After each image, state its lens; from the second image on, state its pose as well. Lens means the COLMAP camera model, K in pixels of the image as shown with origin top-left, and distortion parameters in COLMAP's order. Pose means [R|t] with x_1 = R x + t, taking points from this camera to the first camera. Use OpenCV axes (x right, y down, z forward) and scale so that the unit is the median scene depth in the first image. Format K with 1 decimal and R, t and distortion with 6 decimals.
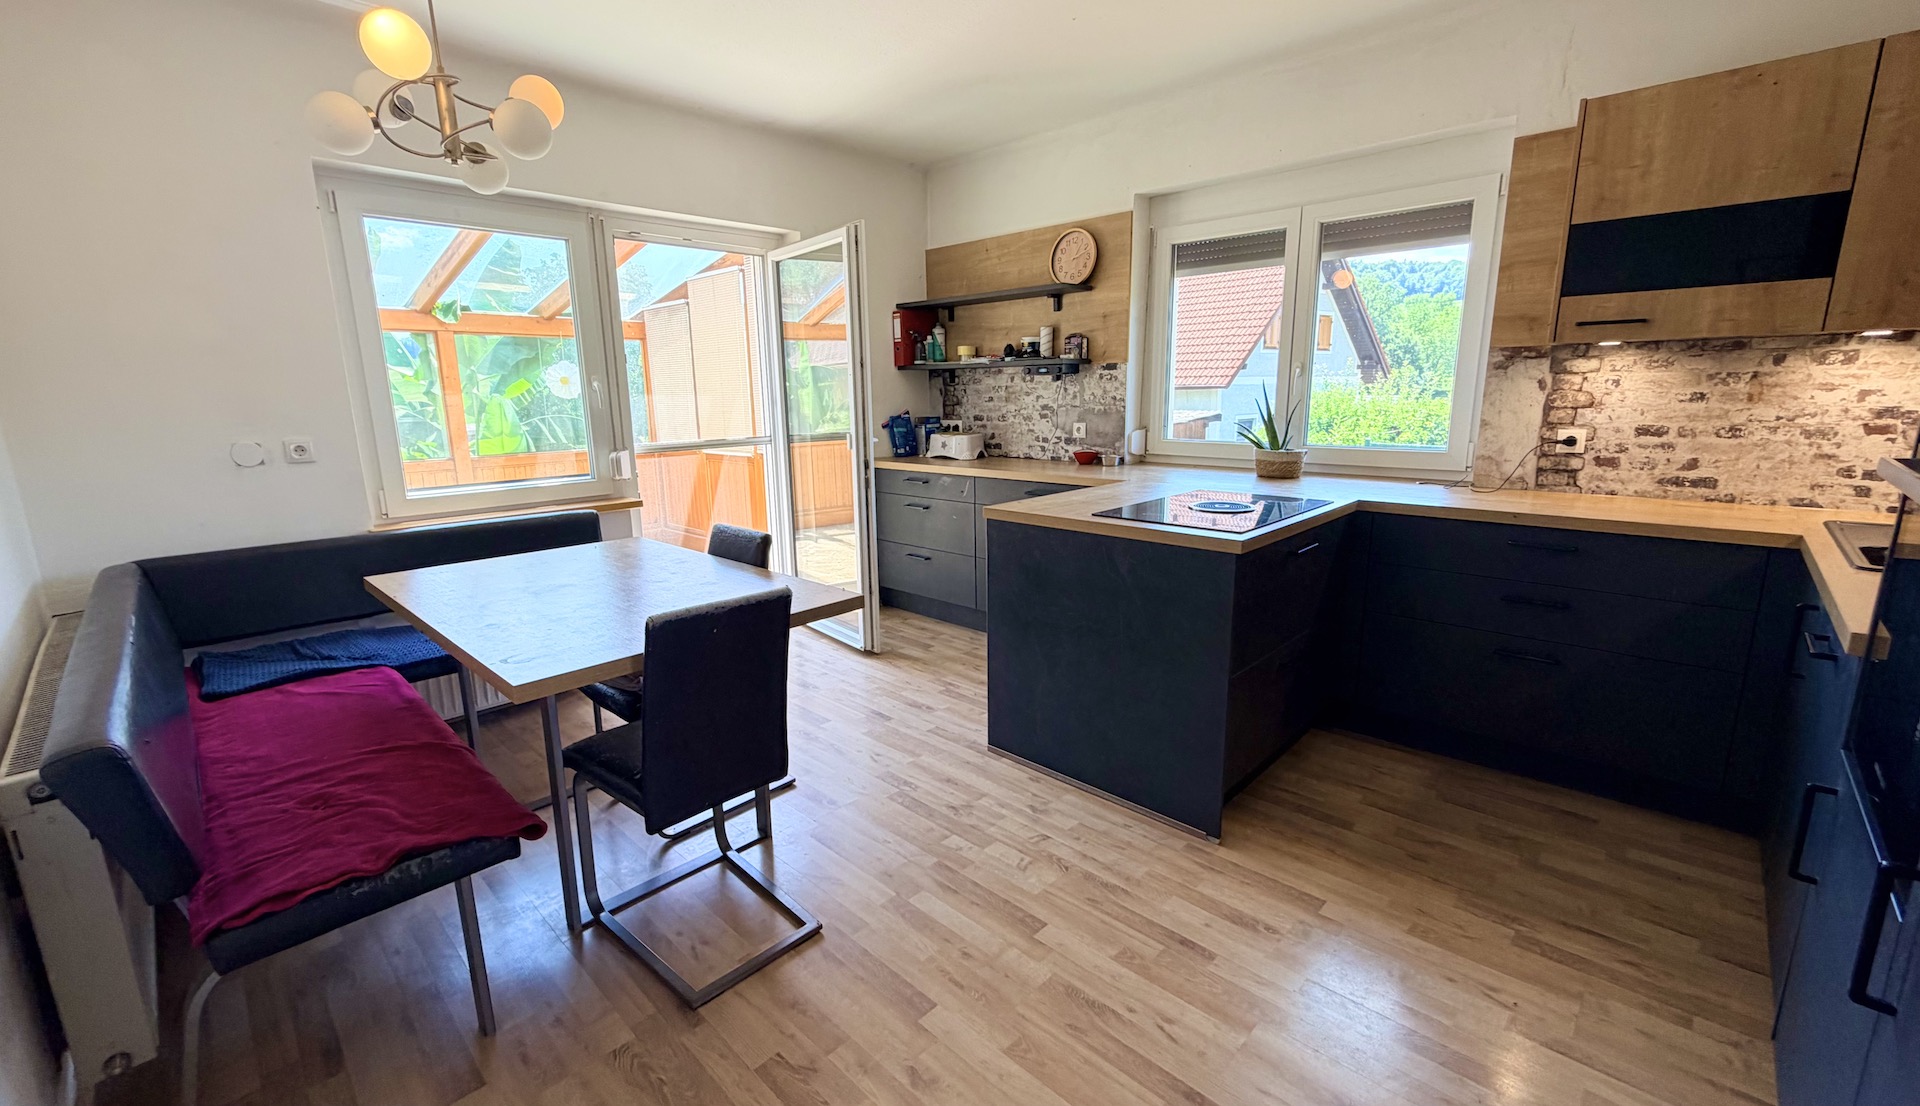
lens RADIAL K [[768.4, 0, 958.4], [0, 768.4, 548.4], [0, 0, 1]] dist [-0.002994, -0.000821]
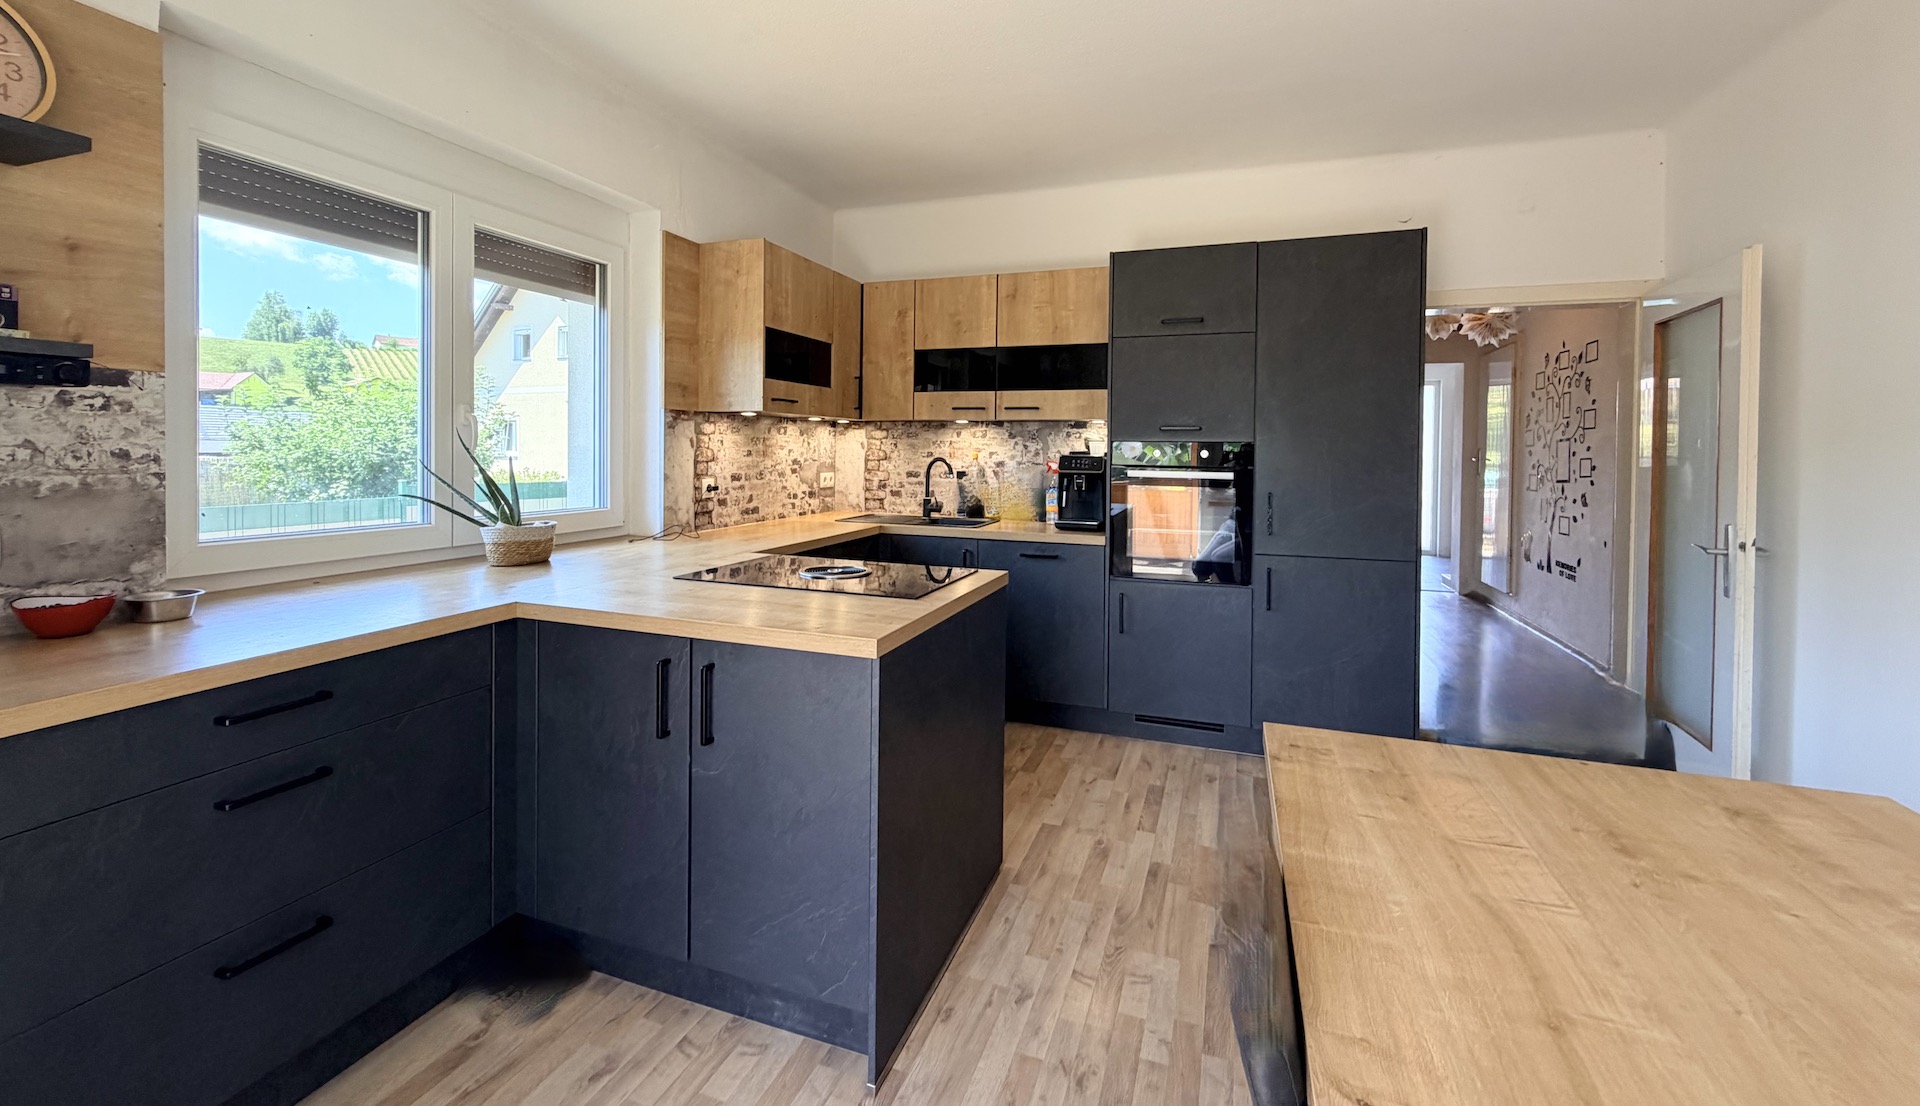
lens RADIAL K [[768.4, 0, 943.8], [0, 768.4, 469.5], [0, 0, 1]] dist [-0.002994, -0.000821]
pose [[-0.395392, -0.020259, 0.918289, -0.528532], [0.174613, 0.979867, 0.096802, -0.241067], [-0.901762, 0.198620, -0.383894, 1.218262]]
